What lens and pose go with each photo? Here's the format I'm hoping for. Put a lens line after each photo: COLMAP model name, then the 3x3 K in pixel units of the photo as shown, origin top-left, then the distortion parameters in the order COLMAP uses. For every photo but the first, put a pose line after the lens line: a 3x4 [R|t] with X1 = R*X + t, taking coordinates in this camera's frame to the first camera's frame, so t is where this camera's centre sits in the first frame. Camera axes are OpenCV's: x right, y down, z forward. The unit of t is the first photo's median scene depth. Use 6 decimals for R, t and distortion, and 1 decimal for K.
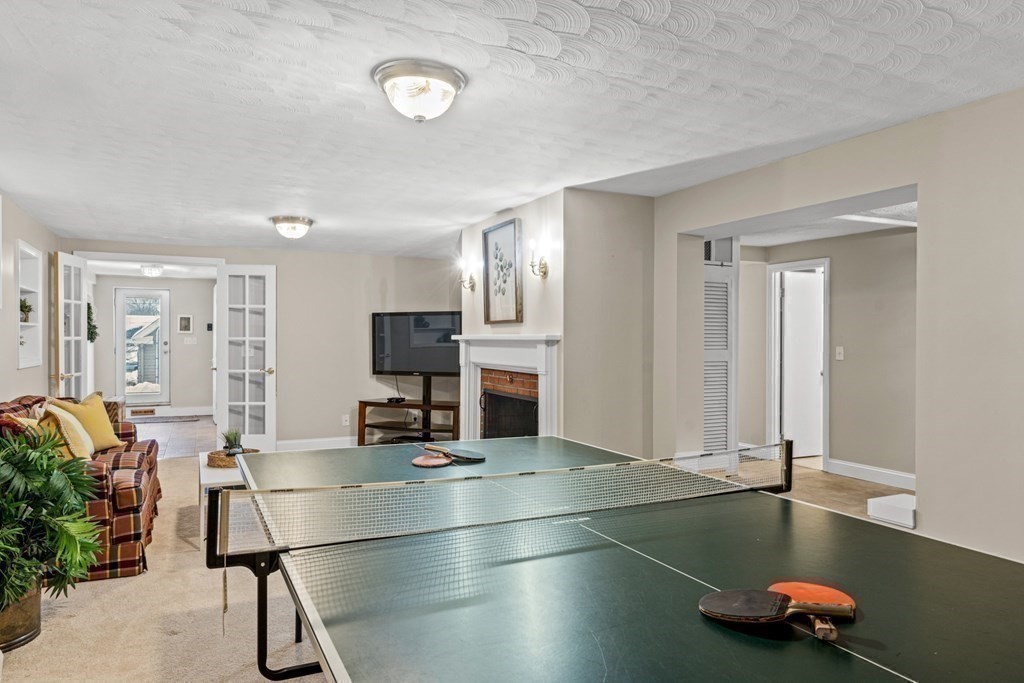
lens RADIAL K [[664.0, 0, 515.4], [0, 664.0, 342.1], [0, 0, 1]] dist [-0.007347, -0.004401]
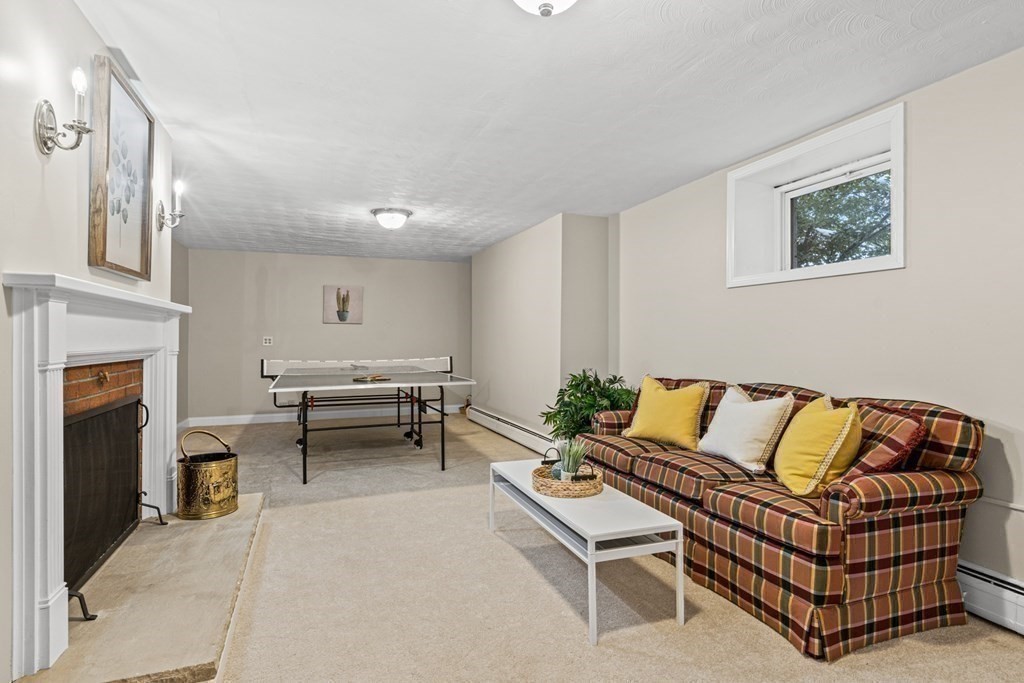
lens RADIAL K [[516.5, 0, 511.3], [0, 516.5, 338.9], [0, 0, 1]] dist [0.004421, 0.001096]
pose [[-0.995670, 0.001875, 0.092935, -0.262527], [0.001833, 0.999998, -0.000540, 0.018018], [-0.092936, -0.000367, -0.995672, 0.983085]]
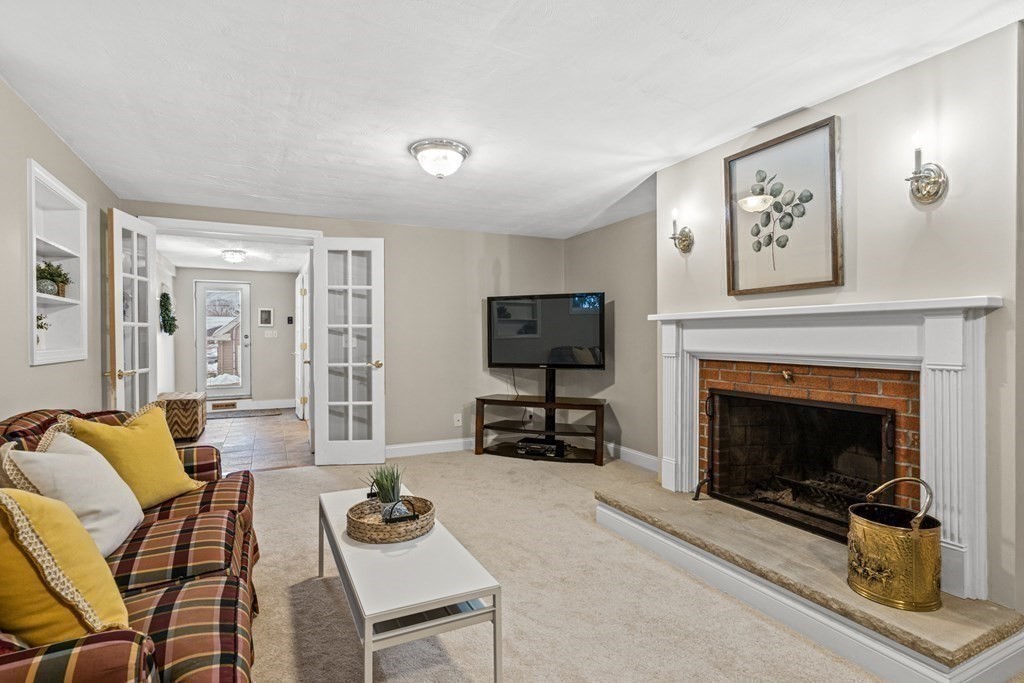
lens RADIAL K [[518.6, 0, 508.0], [0, 518.6, 340.6], [0, 0, 1]] dist [0.001118, 0.000060]
pose [[0.999956, -0.005765, -0.007358, -0.200128], [0.005788, 0.999978, 0.003094, 0.012393], [0.007340, -0.003137, 0.999968, 0.345706]]
